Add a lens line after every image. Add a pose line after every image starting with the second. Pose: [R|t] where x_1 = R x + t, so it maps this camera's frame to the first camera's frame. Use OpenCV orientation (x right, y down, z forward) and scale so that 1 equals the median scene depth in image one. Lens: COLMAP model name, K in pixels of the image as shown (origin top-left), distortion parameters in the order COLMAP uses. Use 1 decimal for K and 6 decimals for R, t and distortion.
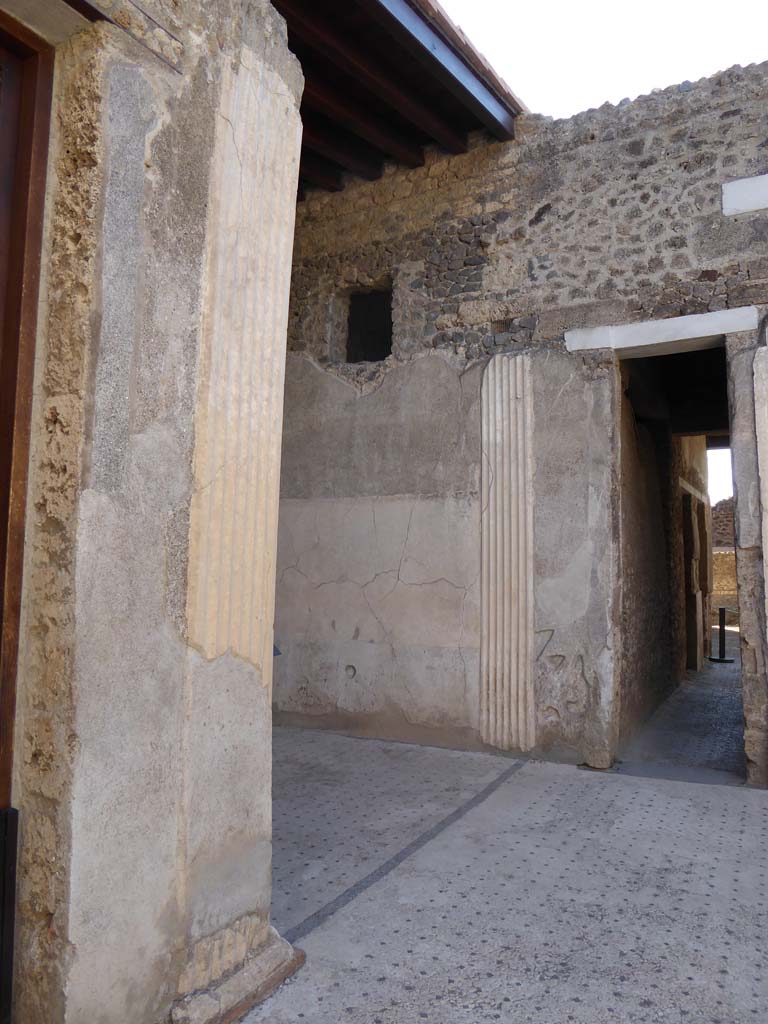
lens RADIAL K [[713.5, 0, 384.5], [0, 713.5, 515.6], [0, 0, 1]] dist [-0.033402, 0.002930]
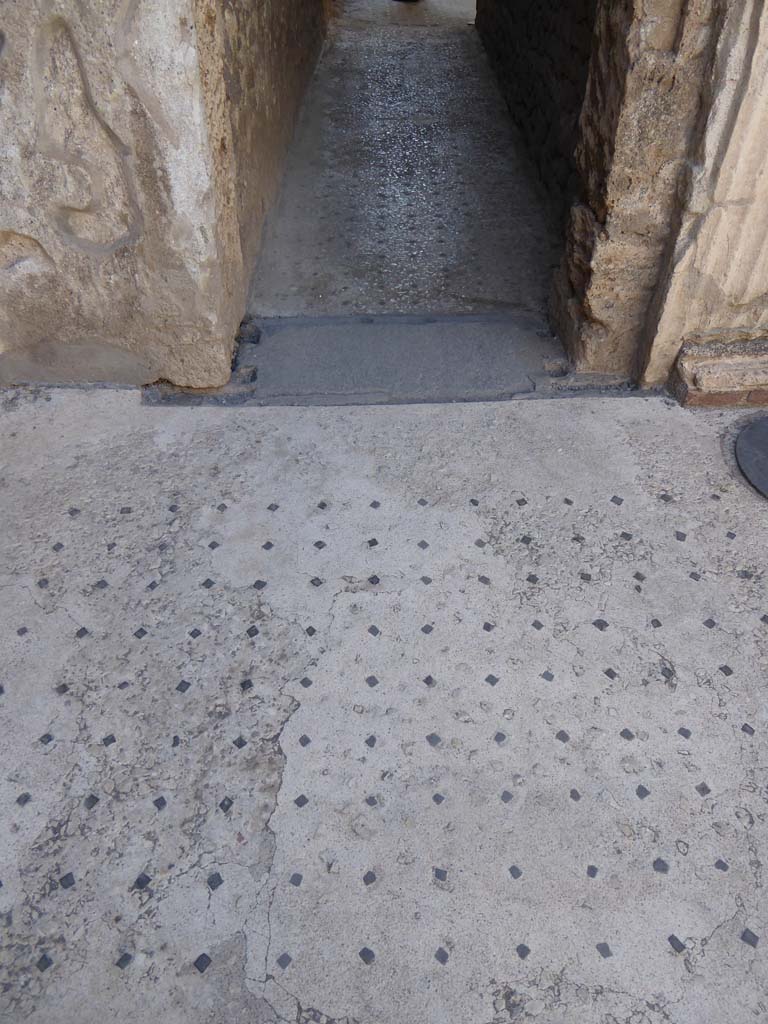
lens RADIAL K [[739.6, 0, 394.4], [0, 739.6, 510.8], [0, 0, 1]] dist [-0.007070, -0.003348]
pose [[0.871846, -0.337406, 0.355023, 0.224229], [-0.037843, 0.676288, 0.735665, 0.116596], [-0.488316, -0.654822, 0.576850, 0.669714]]
